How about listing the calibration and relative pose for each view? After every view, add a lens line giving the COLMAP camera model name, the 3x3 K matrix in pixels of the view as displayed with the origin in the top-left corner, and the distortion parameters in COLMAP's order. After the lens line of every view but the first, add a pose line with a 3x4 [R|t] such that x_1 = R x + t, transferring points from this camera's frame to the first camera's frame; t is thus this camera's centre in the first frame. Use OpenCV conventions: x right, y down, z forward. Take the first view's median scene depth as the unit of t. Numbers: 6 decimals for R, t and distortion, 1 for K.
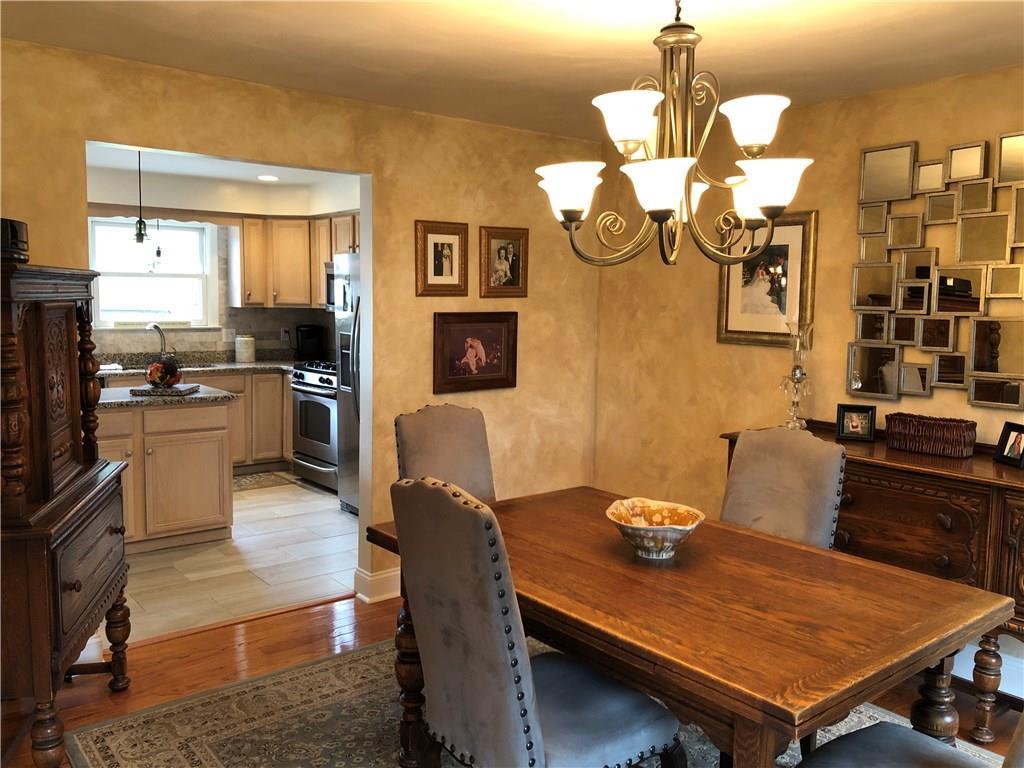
lens RADIAL K [[839.1, 0, 509.0], [0, 839.1, 378.7], [0, 0, 1]] dist [0.015222, -0.017306]
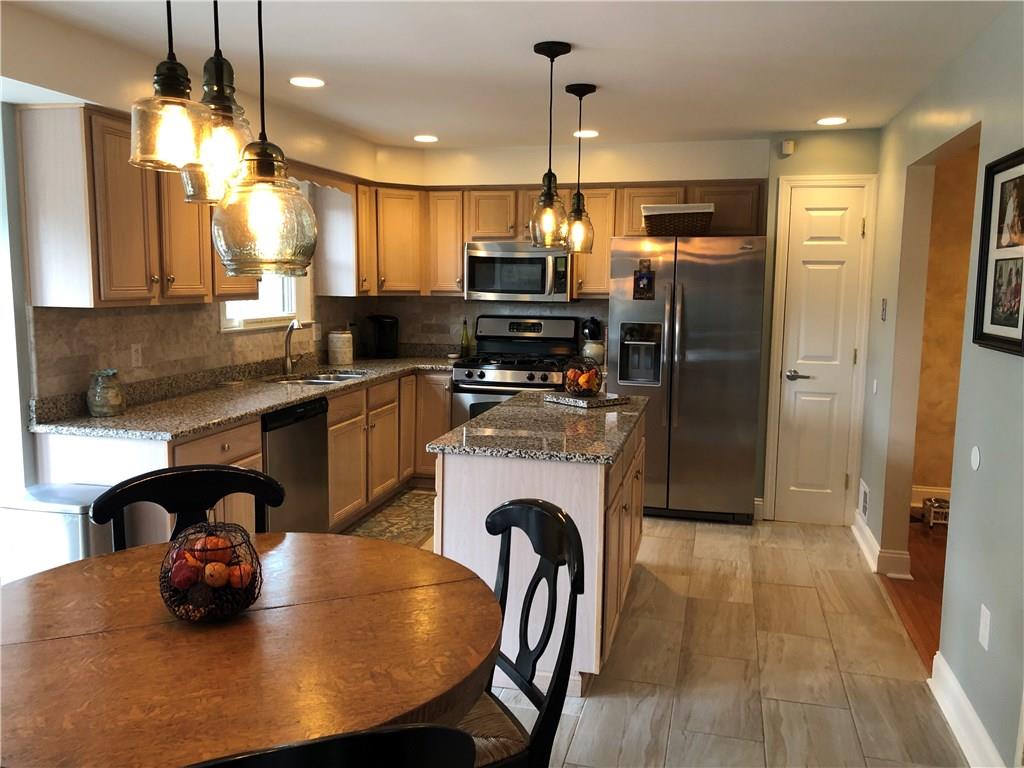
lens RADIAL K [[840.6, 0, 517.5], [0, 840.6, 380.5], [0, 0, 1]] dist [0.092698, -0.195157]
pose [[0.796327, -0.079580, 0.599608, -1.191319], [0.060370, 0.996814, 0.052121, -0.065651], [-0.601846, -0.005307, 0.798595, 0.461416]]
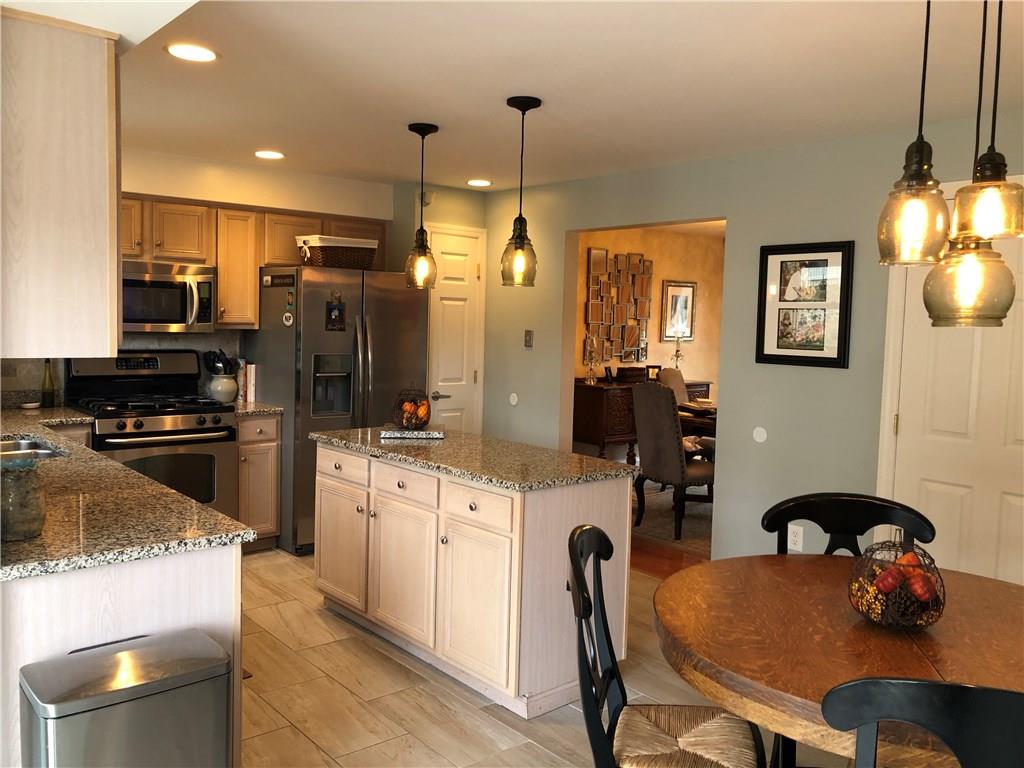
lens RADIAL K [[828.7, 0, 517.8], [0, 828.7, 383.8], [0, 0, 1]] dist [0.082358, -0.192126]
pose [[-0.025844, -0.096075, 0.995039, -1.527418], [0.070613, 0.992709, 0.097684, -0.133775], [-0.997169, 0.072787, -0.018872, 1.122314]]
